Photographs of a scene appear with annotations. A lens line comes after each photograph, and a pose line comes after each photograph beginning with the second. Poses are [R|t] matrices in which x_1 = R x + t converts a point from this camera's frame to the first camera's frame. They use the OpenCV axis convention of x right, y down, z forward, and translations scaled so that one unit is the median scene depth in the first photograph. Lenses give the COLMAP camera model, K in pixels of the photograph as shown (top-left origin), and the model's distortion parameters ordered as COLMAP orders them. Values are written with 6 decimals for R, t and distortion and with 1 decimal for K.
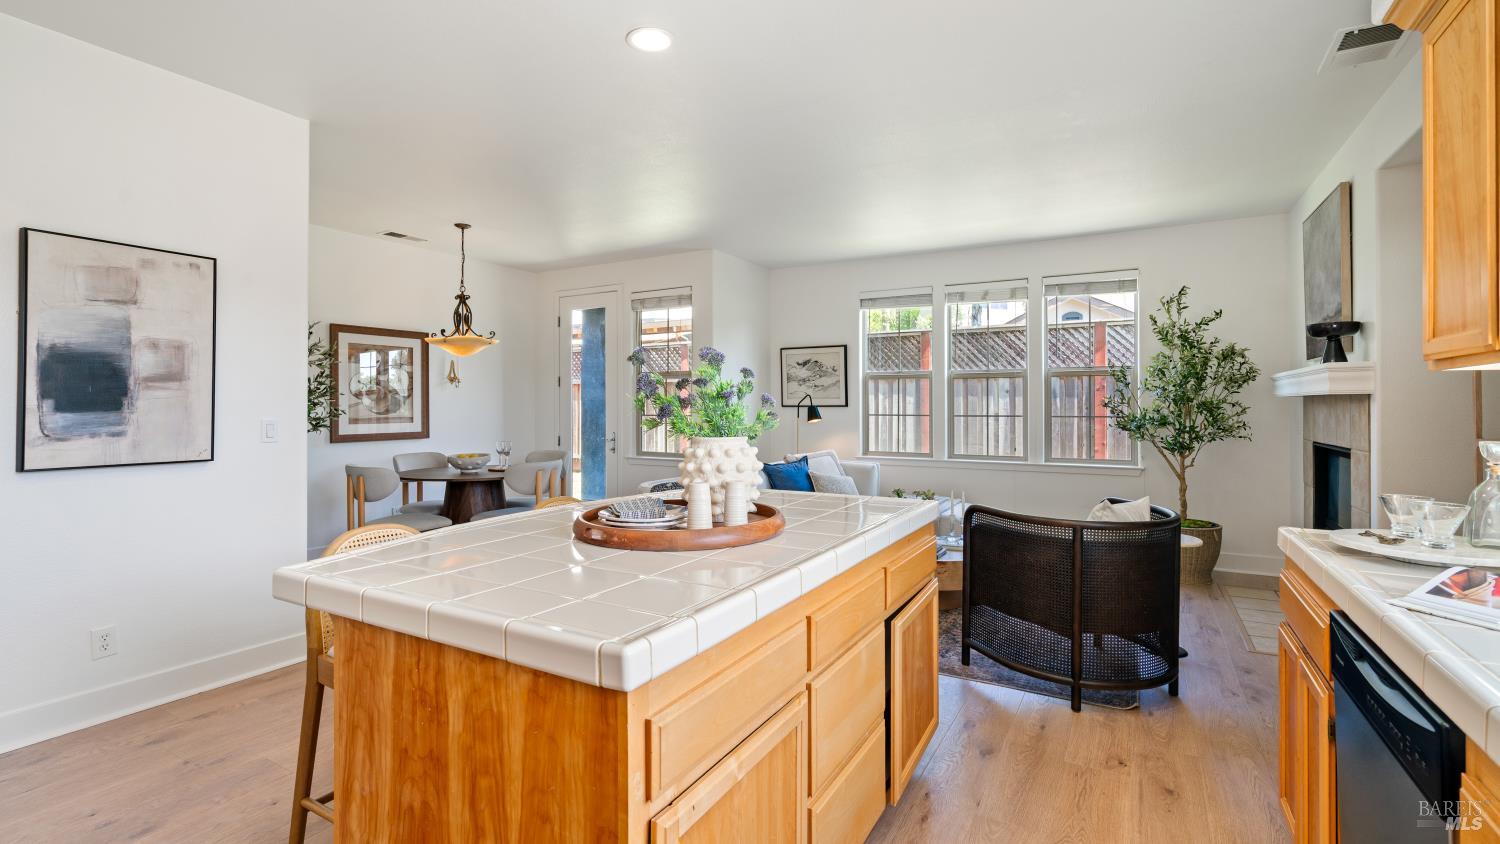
lens RADIAL K [[674.4, 0, 753.8], [0, 674.4, 408.3], [0, 0, 1]] dist [-0.001663, 0.000647]
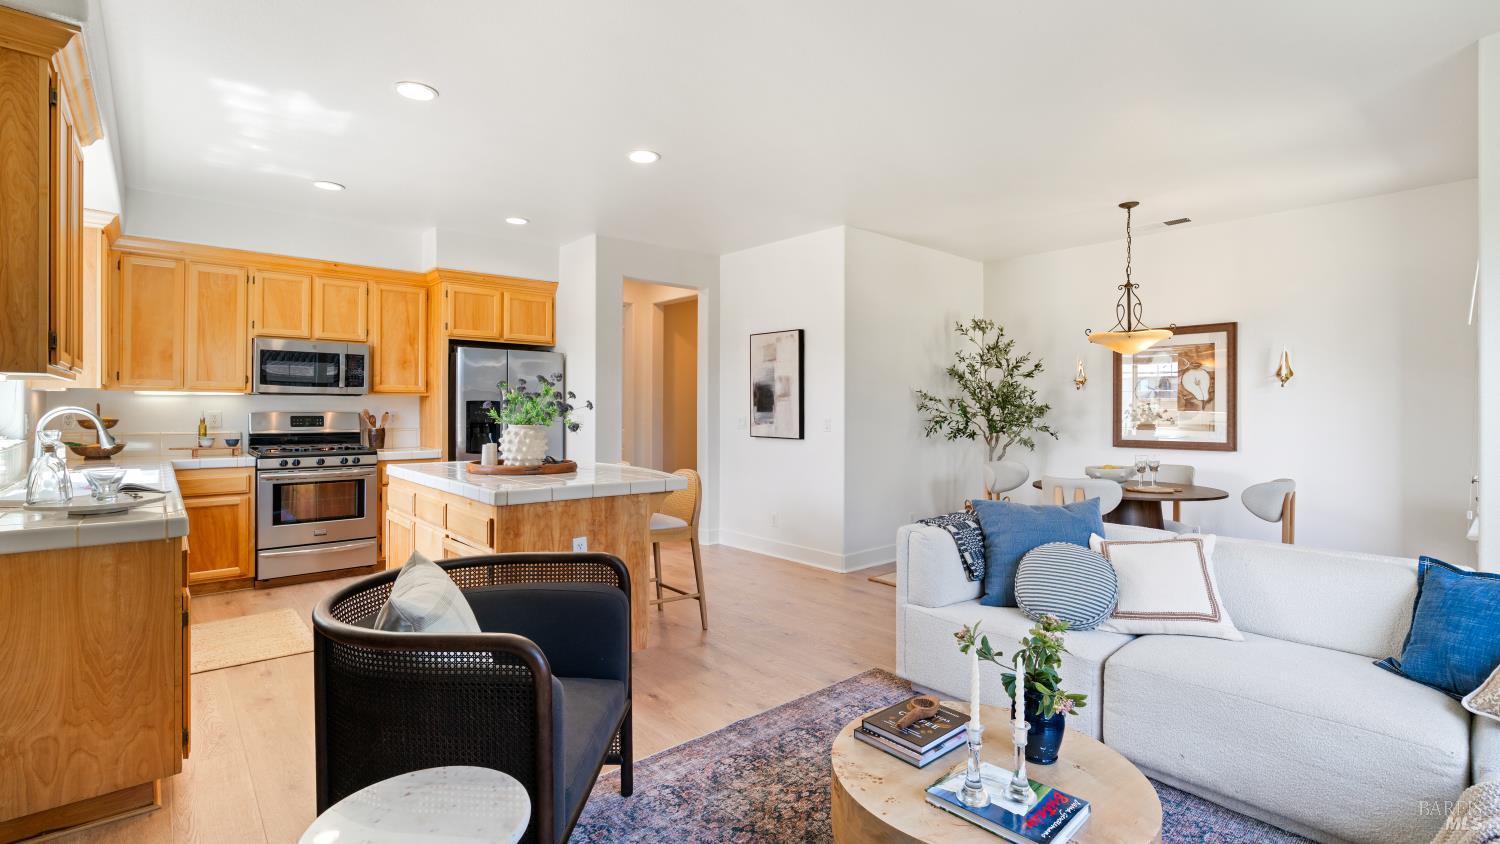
lens RADIAL K [[674.4, 0, 753.1], [0, 674.4, 417.6], [0, 0, 1]] dist [-0.001663, 0.000647]
pose [[-0.324205, -0.000950, -0.945986, 0.874001], [-0.011008, 0.999936, 0.002768, 0.014393], [0.945923, 0.011311, -0.324195, 1.316518]]
